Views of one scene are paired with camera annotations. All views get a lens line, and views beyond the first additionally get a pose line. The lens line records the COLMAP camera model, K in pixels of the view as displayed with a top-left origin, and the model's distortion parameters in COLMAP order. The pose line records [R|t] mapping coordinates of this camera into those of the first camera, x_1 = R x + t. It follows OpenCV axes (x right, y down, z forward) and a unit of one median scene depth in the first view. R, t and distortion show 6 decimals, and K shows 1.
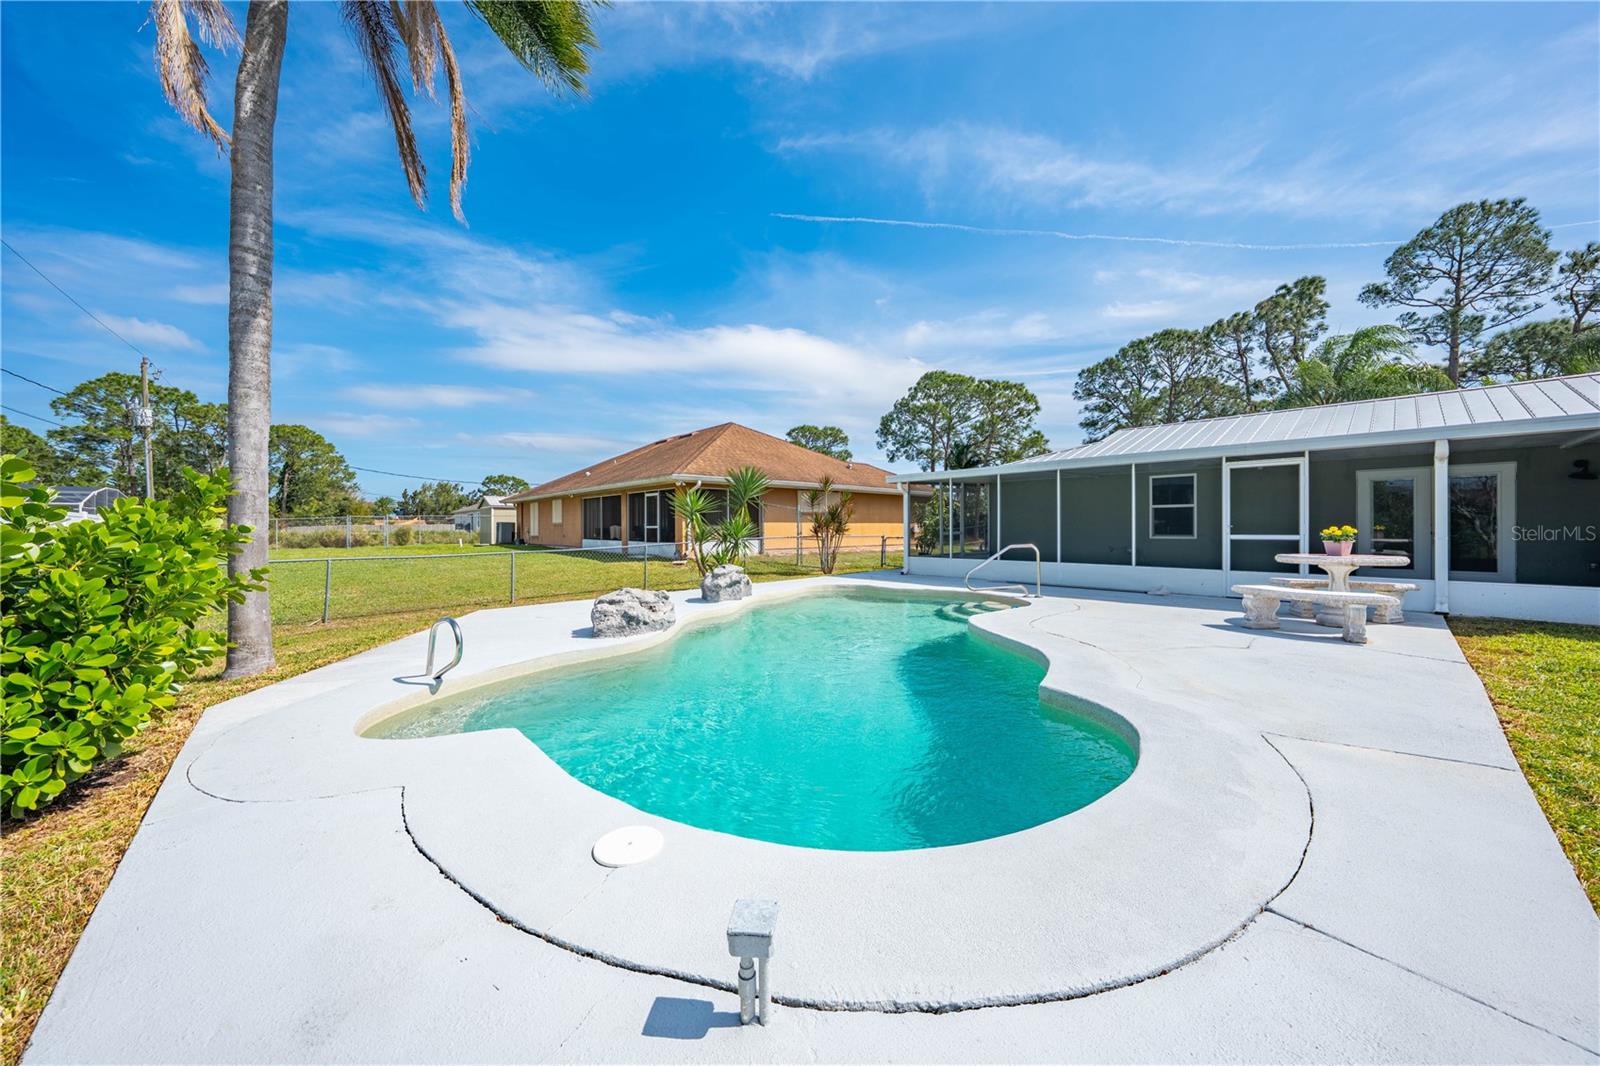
lens RADIAL K [[553.0, 0, 800.0], [0, 553.0, 533.0], [0, 0, 1]] dist [-0.028133, 0.007481]
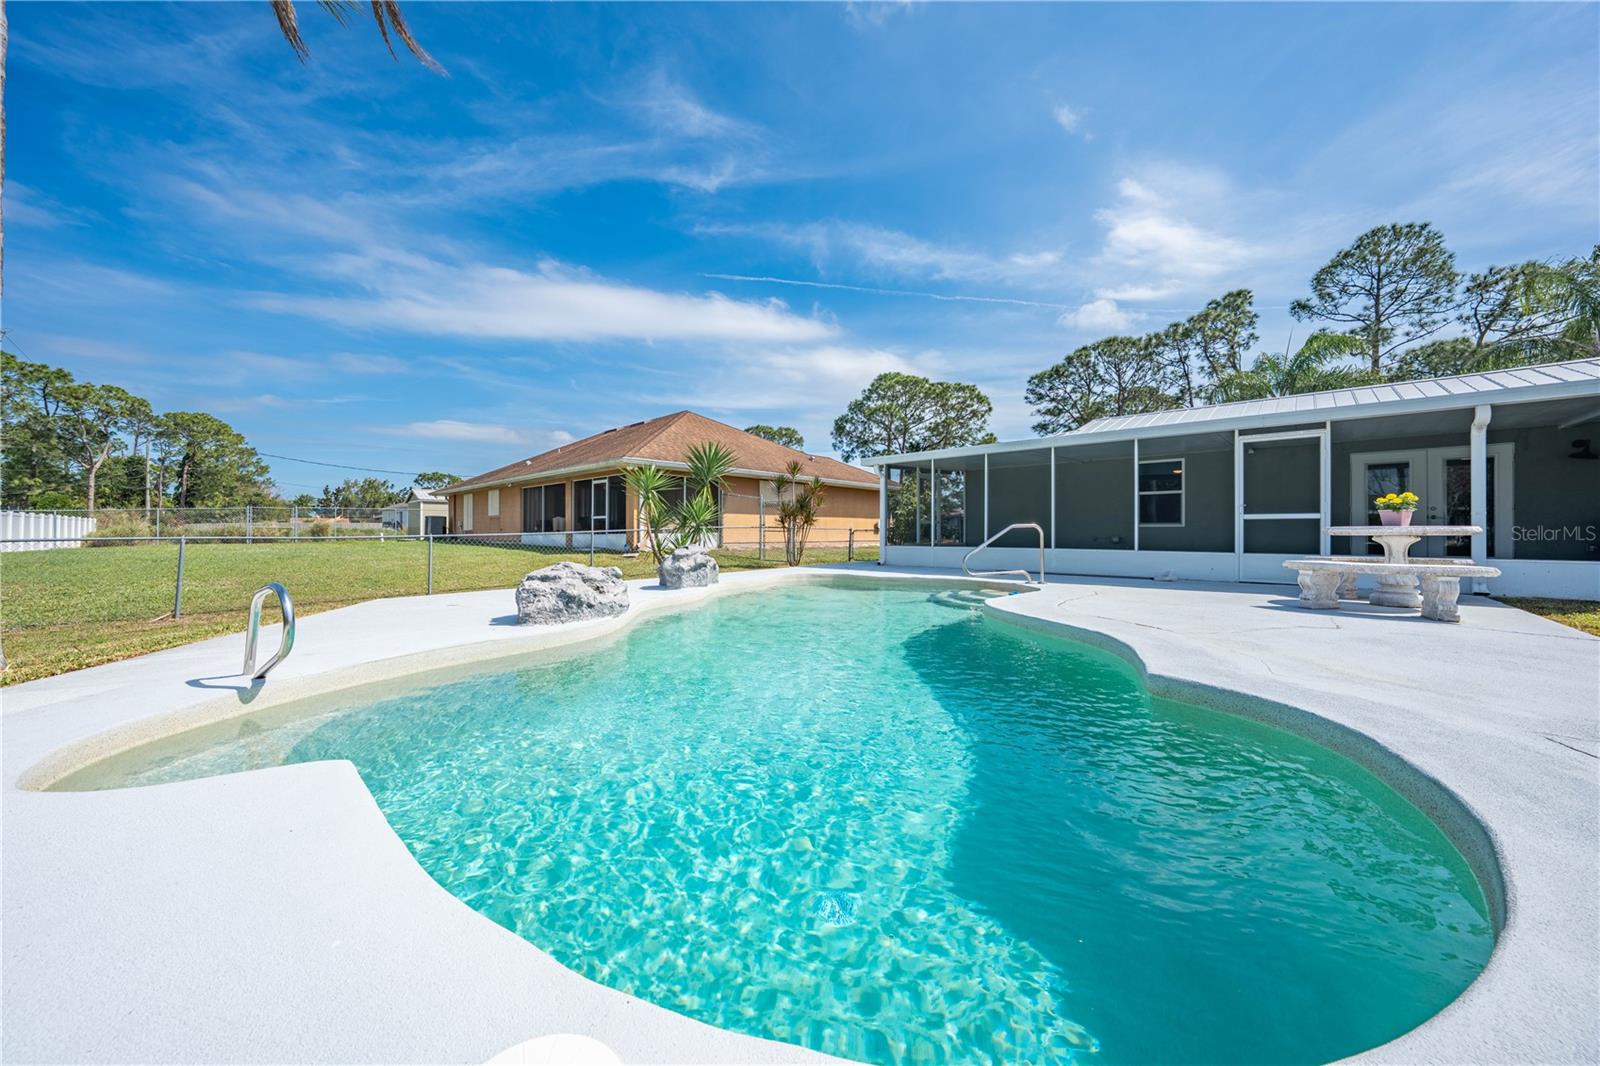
lens RADIAL K [[542.9, 0, 799.5], [0, 542.9, 568.5], [0, 0, 1]] dist [-0.017264, -0.000019]
pose [[0.996101, -0.000034, 0.088219, -0.017804], [-0.004978, 0.998385, 0.056592, 0.021347], [-0.088079, -0.056811, 0.994492, 0.071857]]
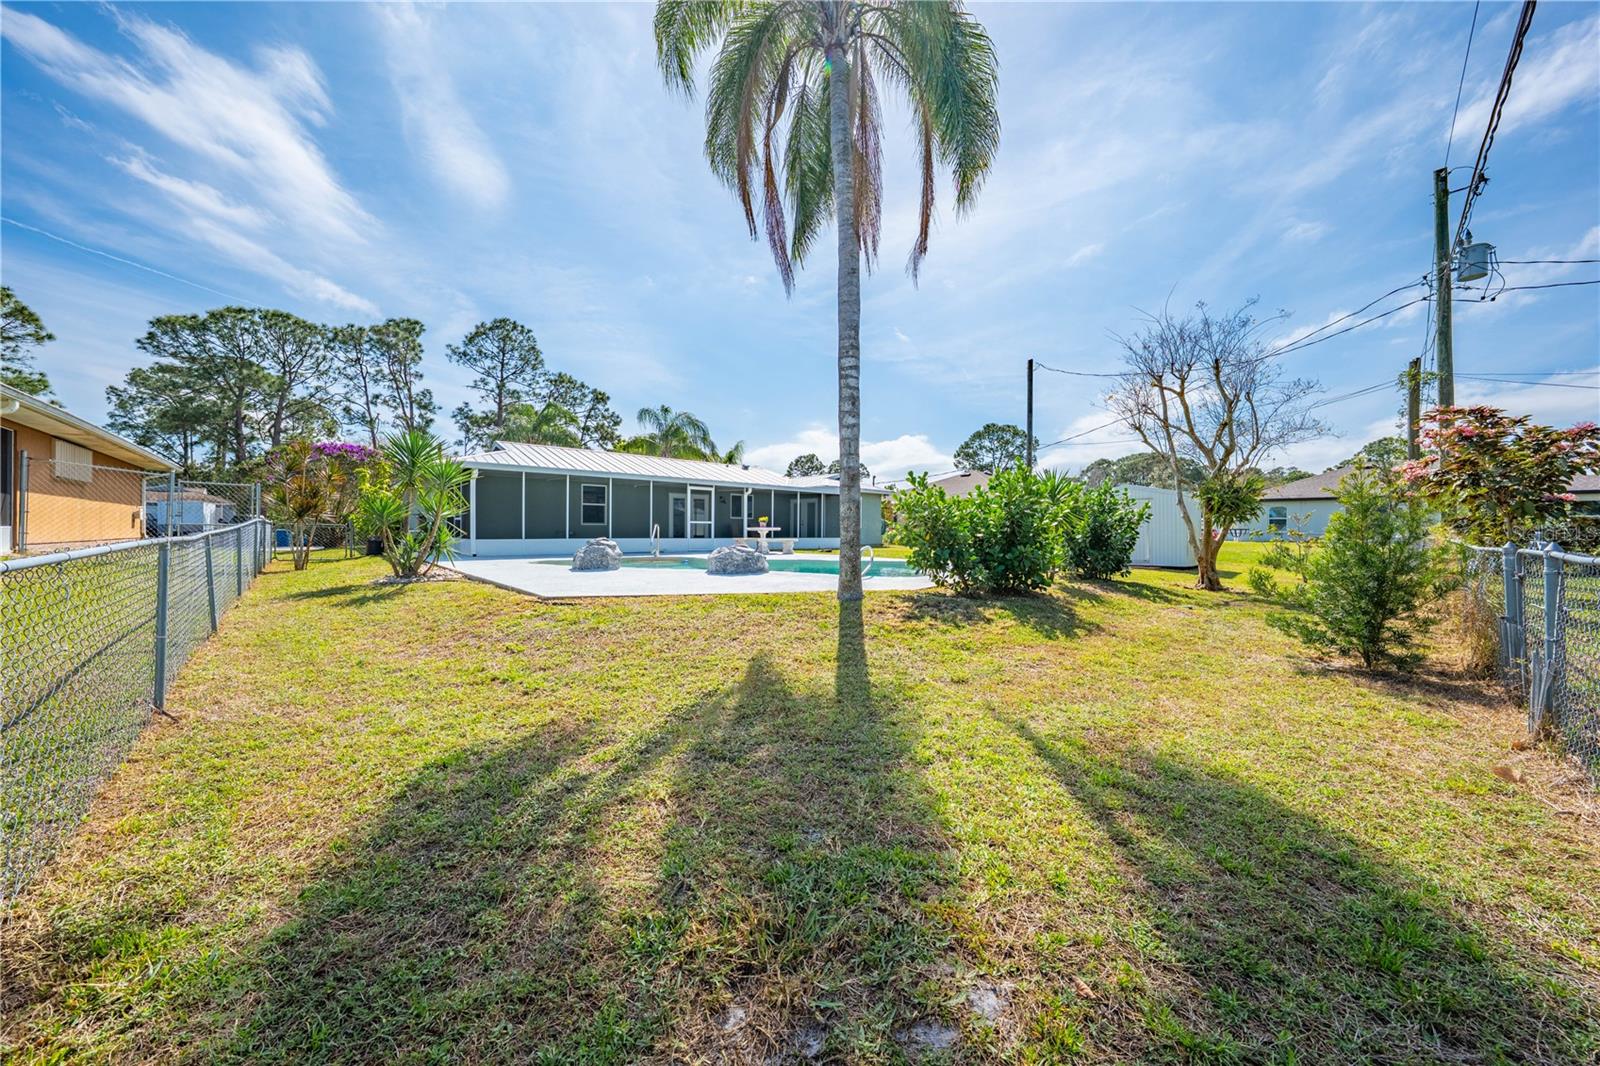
lens RADIAL K [[553.0, 0, 800.0], [0, 553.0, 533.0], [0, 0, 1]] dist [-0.028133, 0.007481]
pose [[0.018030, -0.000056, 0.999837, -0.591411], [0.001940, 0.999998, 0.000021, 0.022255], [-0.999836, 0.001940, 0.018030, 0.247816]]
